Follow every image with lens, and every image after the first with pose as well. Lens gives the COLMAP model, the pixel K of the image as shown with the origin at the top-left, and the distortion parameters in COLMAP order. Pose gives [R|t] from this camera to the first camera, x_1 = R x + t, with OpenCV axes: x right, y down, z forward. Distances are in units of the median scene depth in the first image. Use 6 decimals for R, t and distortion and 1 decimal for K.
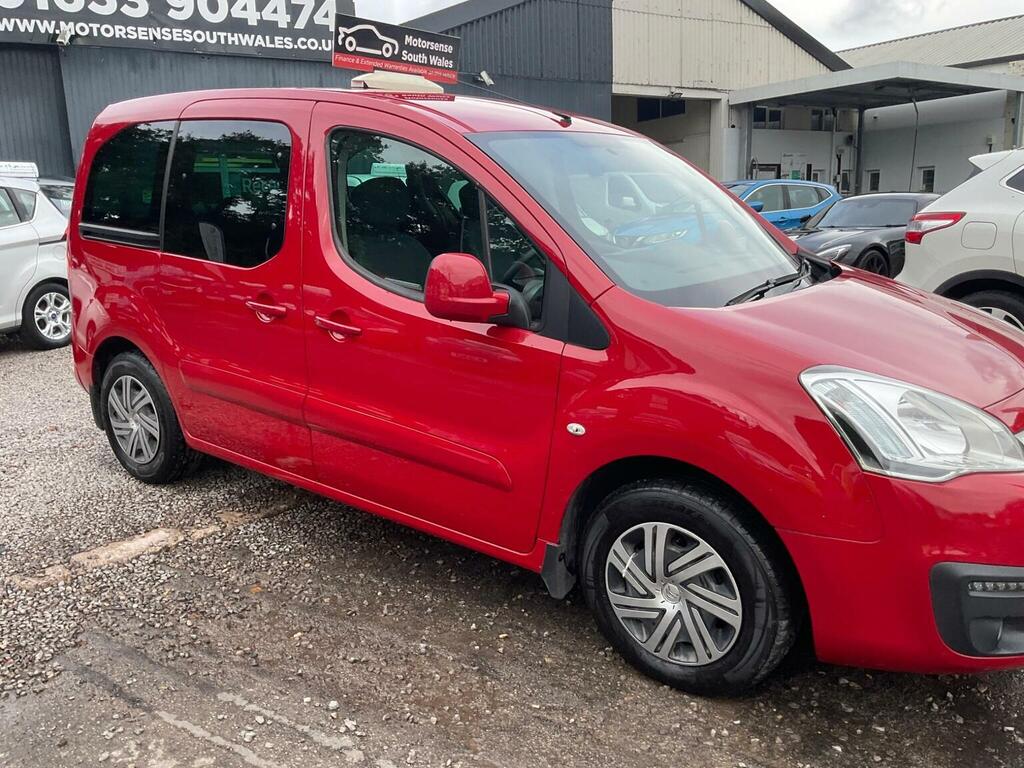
lens RADIAL K [[867.9, 0, 506.2], [0, 867.9, 382.8], [0, 0, 1]] dist [0.038511, -0.085306]
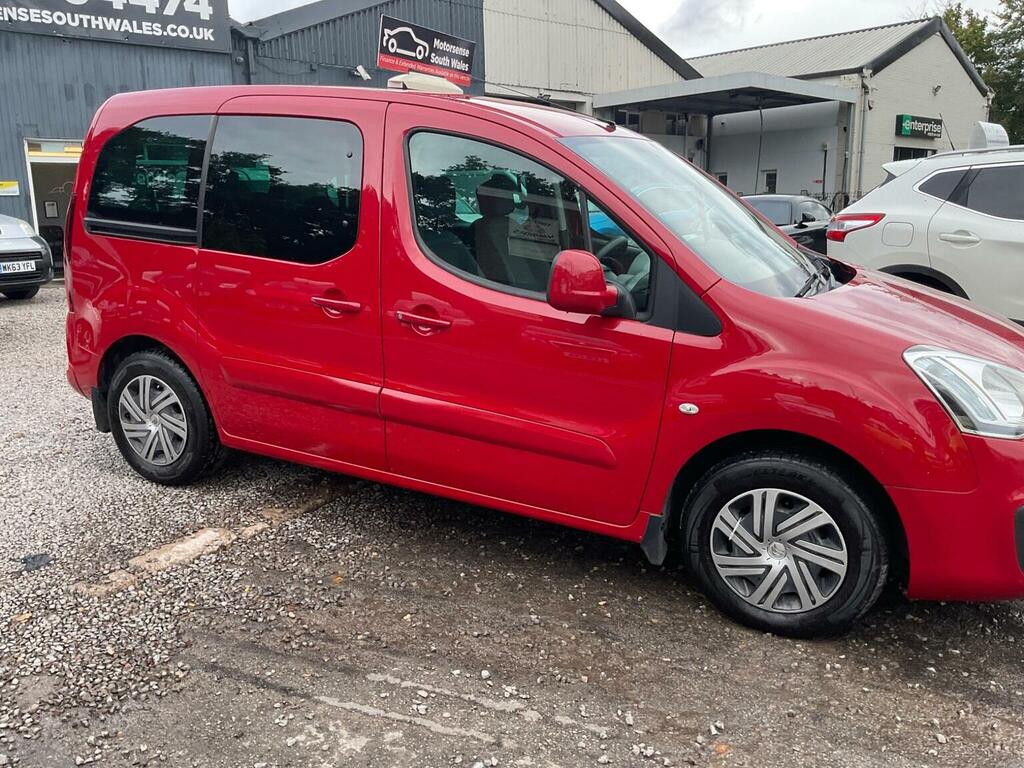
lens RADIAL K [[867.9, 0, 506.8], [0, 867.9, 384.5], [0, 0, 1]] dist [0.036587, -0.078482]
pose [[0.982452, -0.027505, 0.184475, -0.274120], [0.026447, 0.999617, 0.008191, 0.005715], [-0.184629, -0.003168, 0.982803, -0.037211]]
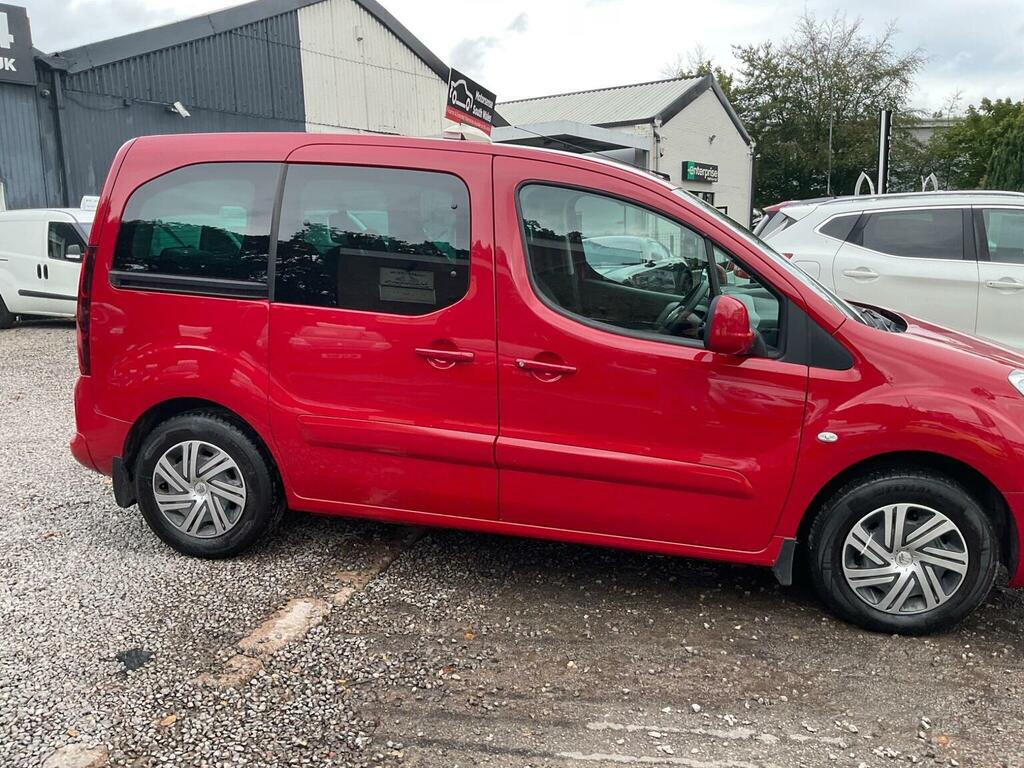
lens RADIAL K [[867.9, 0, 506.2], [0, 867.9, 382.8], [0, 0, 1]] dist [0.038511, -0.085306]
pose [[0.900726, -0.067263, 0.429148, -0.655728], [0.084474, 0.996201, -0.021159, -0.027000], [-0.426094, 0.055311, 0.902986, 0.066675]]
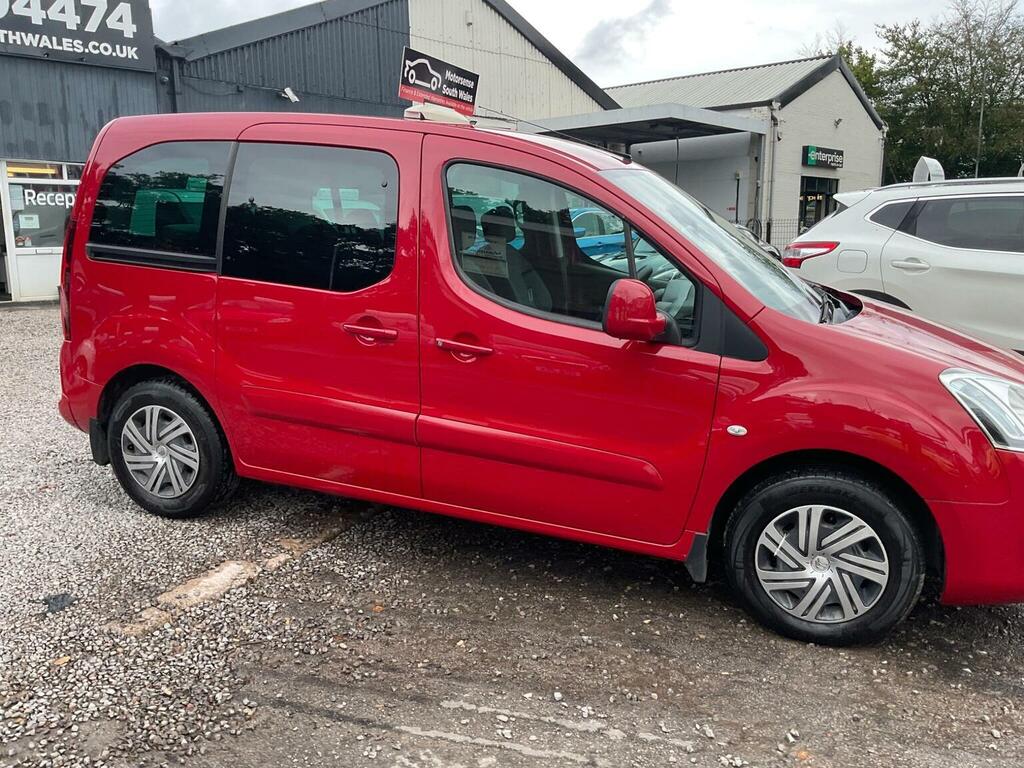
lens RADIAL K [[868.9, 0, 506.9], [0, 868.9, 385.1], [0, 0, 1]] dist [0.025883, -0.059567]
pose [[0.956727, -0.034903, 0.288888, -0.426202], [0.040281, 0.999108, -0.012690, -0.003989], [-0.288187, 0.023777, 0.957279, -0.019589]]
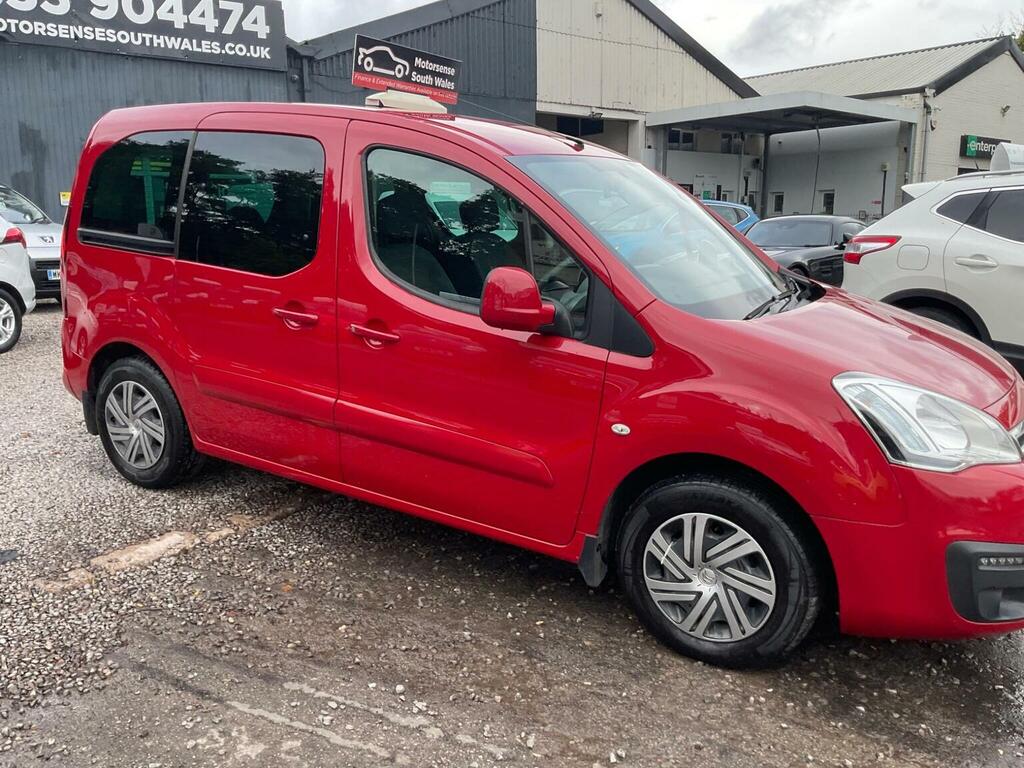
lens RADIAL K [[867.9, 0, 506.2], [0, 867.9, 382.8], [0, 0, 1]] dist [0.038511, -0.085306]
pose [[0.993735, 0.003788, 0.111695, -0.144721], [-0.002358, 0.999914, -0.012932, 0.007385], [-0.111735, 0.012587, 0.993658, -0.057299]]
